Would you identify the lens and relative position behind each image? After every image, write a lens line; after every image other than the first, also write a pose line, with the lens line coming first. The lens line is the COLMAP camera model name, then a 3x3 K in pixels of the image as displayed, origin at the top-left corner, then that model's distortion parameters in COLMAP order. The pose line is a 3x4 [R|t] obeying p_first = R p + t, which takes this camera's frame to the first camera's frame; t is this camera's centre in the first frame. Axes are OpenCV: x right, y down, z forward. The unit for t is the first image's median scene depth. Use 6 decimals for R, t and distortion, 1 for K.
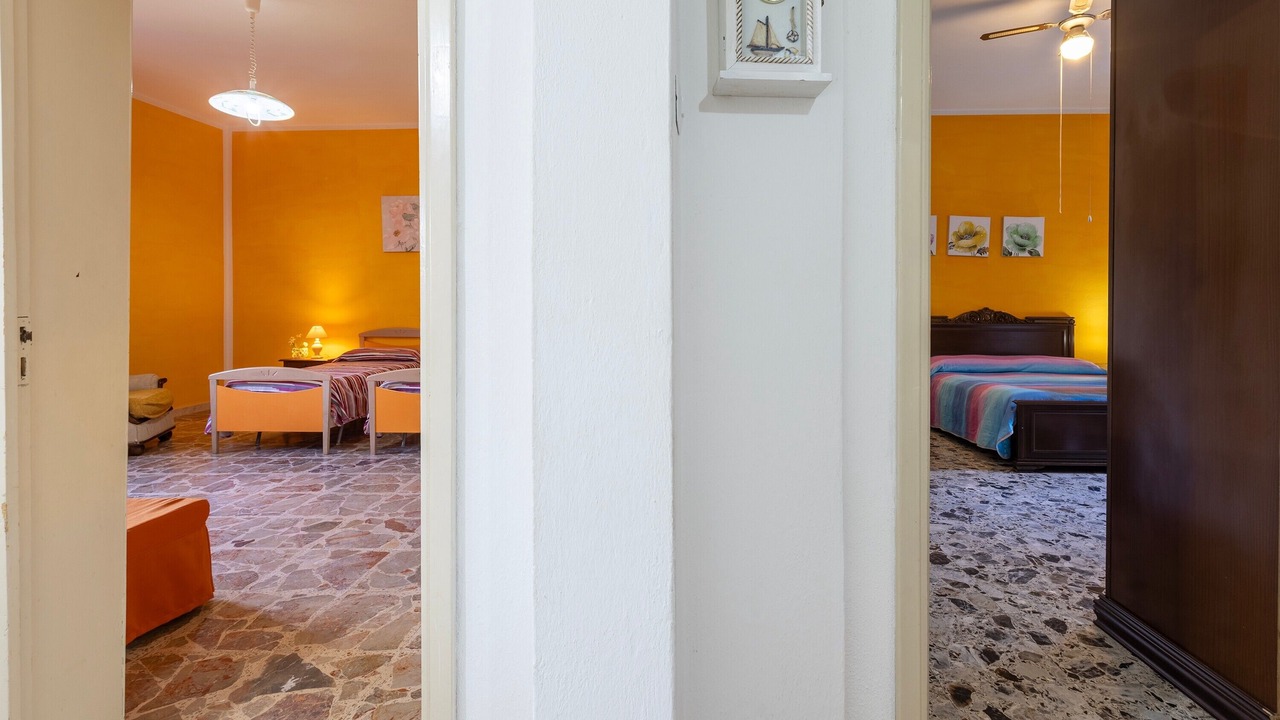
lens RADIAL K [[557.2, 0, 644.4], [0, 557.2, 308.9], [0, 0, 1]] dist [-0.004638, -0.000988]
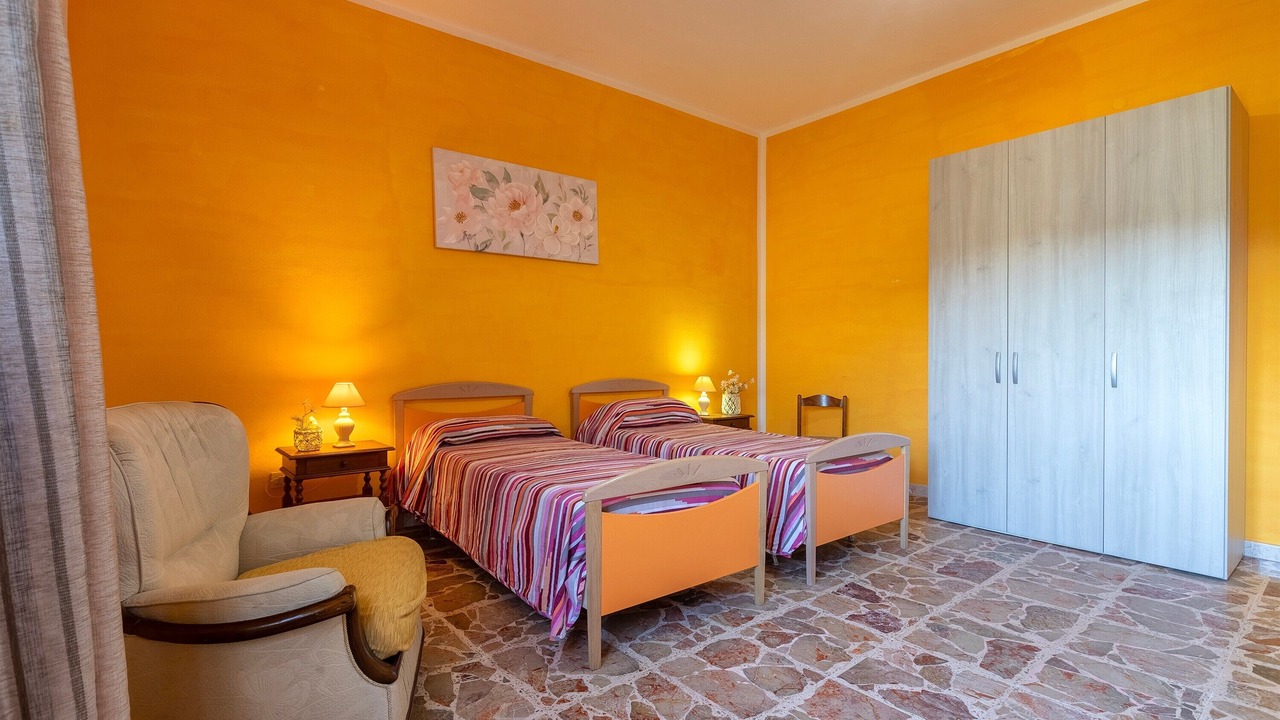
lens RADIAL K [[609.5, 0, 641.7], [0, 609.5, 351.9], [0, 0, 1]] dist [0.001100, 0.001061]
pose [[0.769488, -0.001201, 0.638660, -0.703689], [0.003252, 0.999993, -0.002038, 0.005091], [-0.638653, 0.003645, 0.769486, 0.395780]]
